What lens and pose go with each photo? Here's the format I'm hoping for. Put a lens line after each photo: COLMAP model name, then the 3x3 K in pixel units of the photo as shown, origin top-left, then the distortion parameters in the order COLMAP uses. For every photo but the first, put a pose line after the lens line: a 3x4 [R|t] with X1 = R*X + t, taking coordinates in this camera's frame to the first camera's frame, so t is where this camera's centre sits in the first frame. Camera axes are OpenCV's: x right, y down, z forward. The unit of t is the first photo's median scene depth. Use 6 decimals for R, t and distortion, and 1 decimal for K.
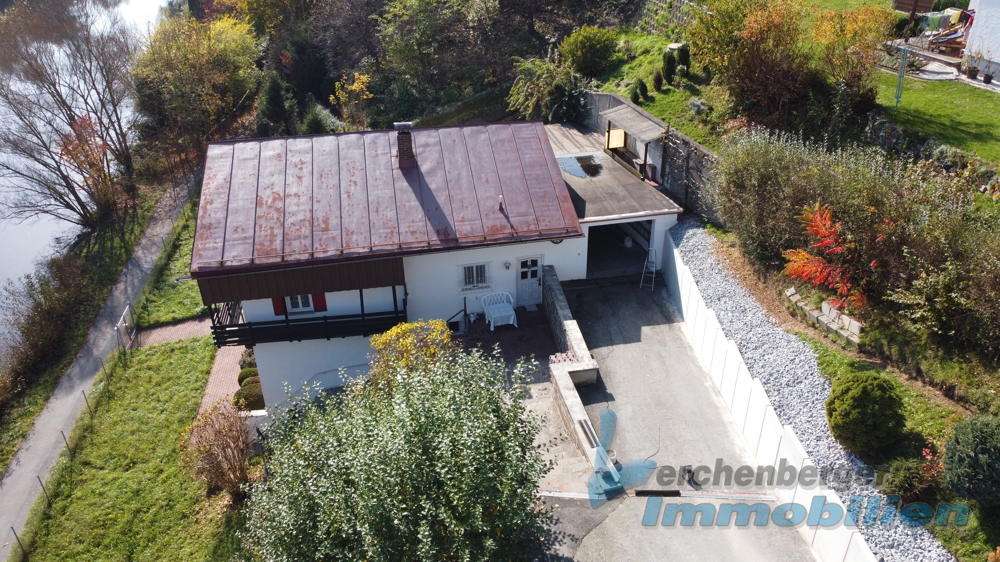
lens RADIAL K [[757.9, 0, 504.0], [0, 757.9, 283.4], [0, 0, 1]] dist [0.002040, -0.006096]
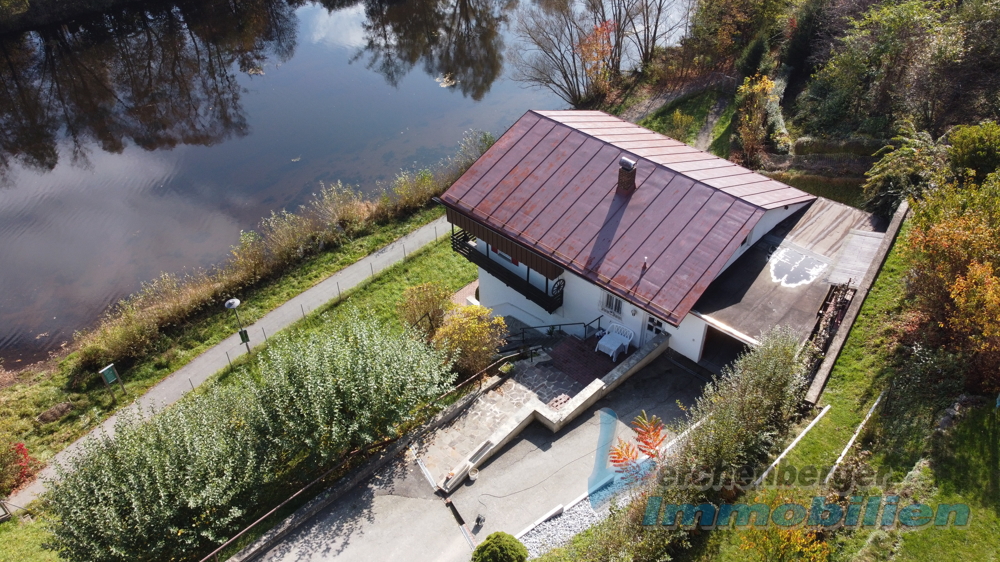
lens RADIAL K [[757.9, 0, 504.0], [0, 757.9, 283.4], [0, 0, 1]] dist [0.002040, -0.006096]
pose [[0.599430, 0.521392, -0.607317, 0.536822], [-0.400002, 0.852334, 0.336936, -0.353563], [0.693313, 0.040959, 0.719472, 0.034004]]
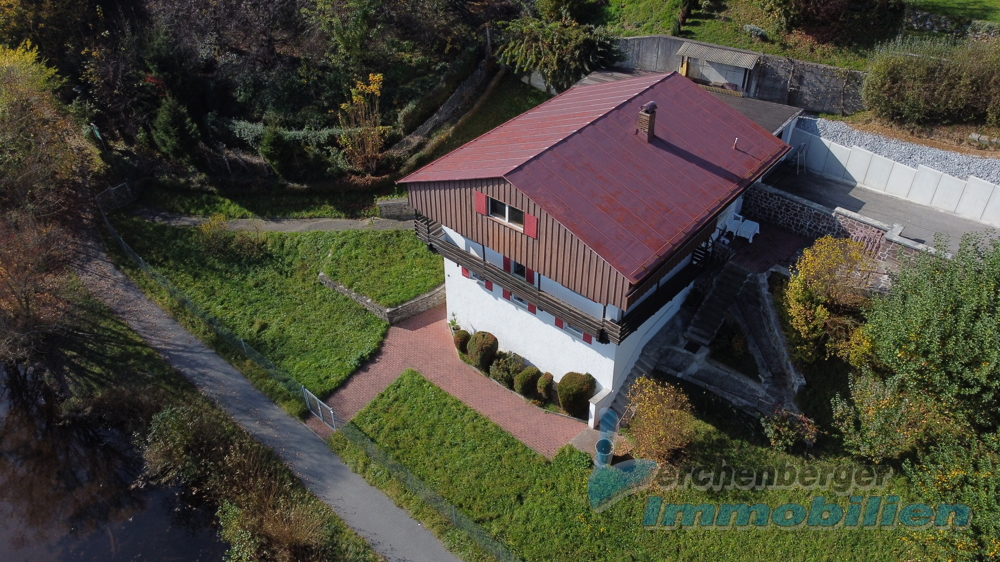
lens RADIAL K [[757.9, 0, 504.0], [0, 757.9, 283.4], [0, 0, 1]] dist [0.002040, -0.006096]
pose [[0.778149, -0.389638, 0.492612, -0.931212], [0.328434, 0.920967, 0.209645, -0.260743], [-0.535365, -0.001344, 0.844620, 0.144297]]
